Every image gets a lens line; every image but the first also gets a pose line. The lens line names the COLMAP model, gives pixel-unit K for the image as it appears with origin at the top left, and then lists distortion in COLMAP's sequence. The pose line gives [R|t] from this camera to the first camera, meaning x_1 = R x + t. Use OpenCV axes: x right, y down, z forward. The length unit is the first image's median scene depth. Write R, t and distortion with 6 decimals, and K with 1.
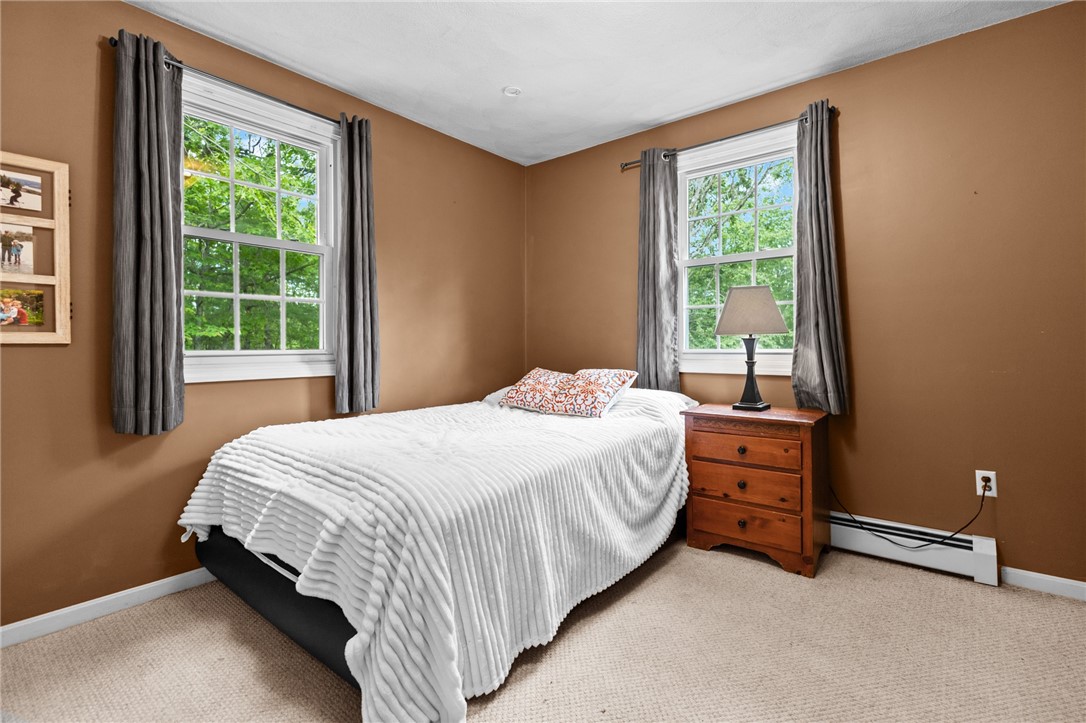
lens RADIAL K [[501.3, 0, 543.2], [0, 501.3, 350.6], [0, 0, 1]] dist [0.000550, -0.000325]
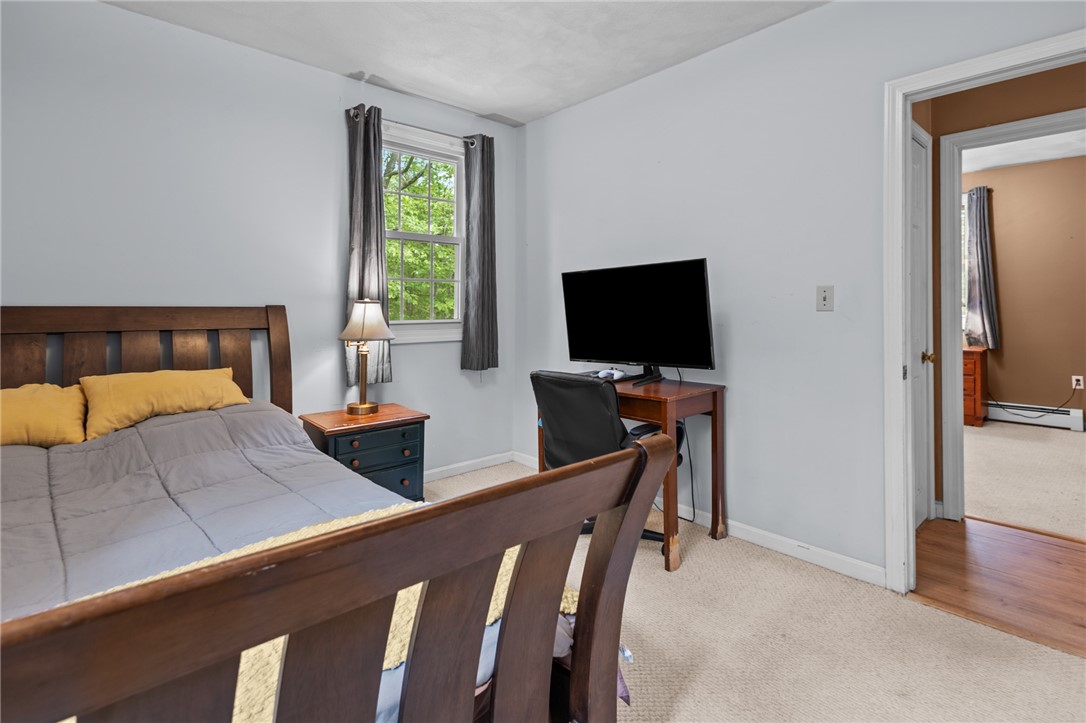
lens RADIAL K [[508.8, 0, 541.5], [0, 508.8, 322.5], [0, 0, 1]] dist [-0.002406, -0.000634]
pose [[0.988908, -0.001059, -0.148525, -0.802397], [0.001393, 0.999997, 0.002147, 0.017772], [0.148523, -0.002330, 0.988906, -1.136132]]
